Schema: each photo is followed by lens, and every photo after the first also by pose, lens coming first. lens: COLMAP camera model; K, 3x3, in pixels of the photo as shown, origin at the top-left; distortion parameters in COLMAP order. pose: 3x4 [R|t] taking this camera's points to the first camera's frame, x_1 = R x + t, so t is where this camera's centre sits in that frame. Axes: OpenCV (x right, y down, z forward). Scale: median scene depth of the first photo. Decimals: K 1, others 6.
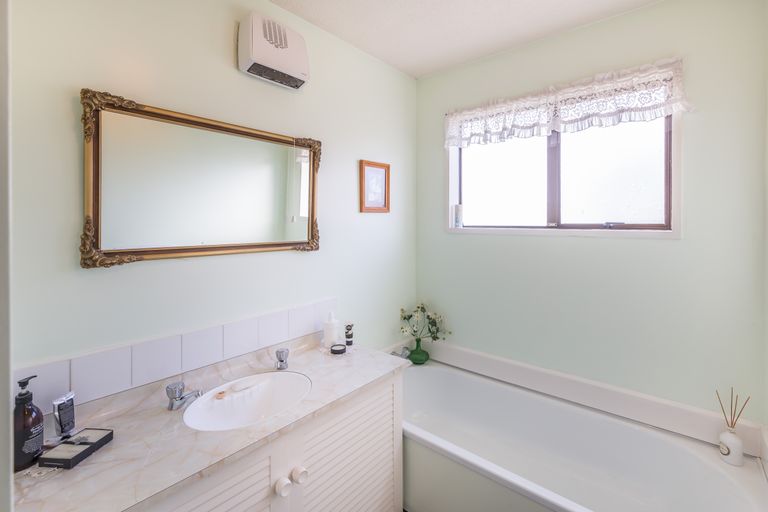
lens RADIAL K [[336.6, 0, 394.3], [0, 336.6, 225.1], [0, 0, 1]] dist [0.012005, 0.000599]
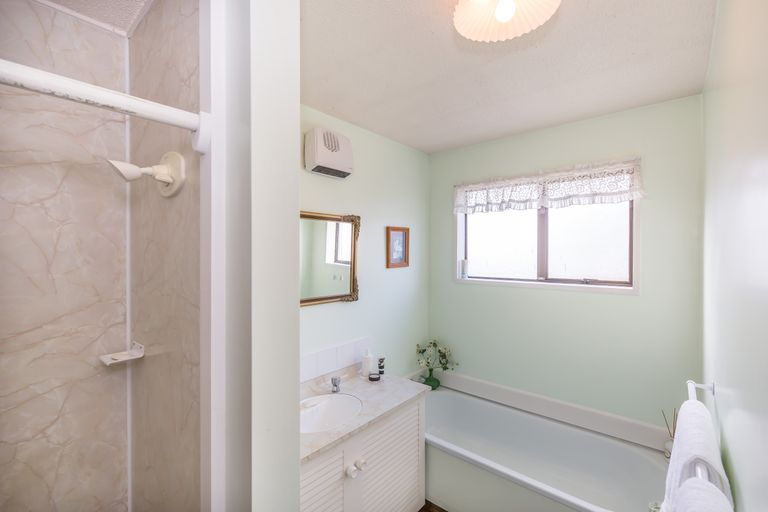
lens RADIAL K [[336.6, 0, 382.9], [0, 336.6, 254.5], [0, 0, 1]] dist [0.012005, 0.000599]
pose [[0.999908, 0.001700, -0.013469, -0.113660], [-0.001578, 0.999958, 0.009075, -0.114630], [0.013484, -0.009053, 0.999868, -0.288359]]
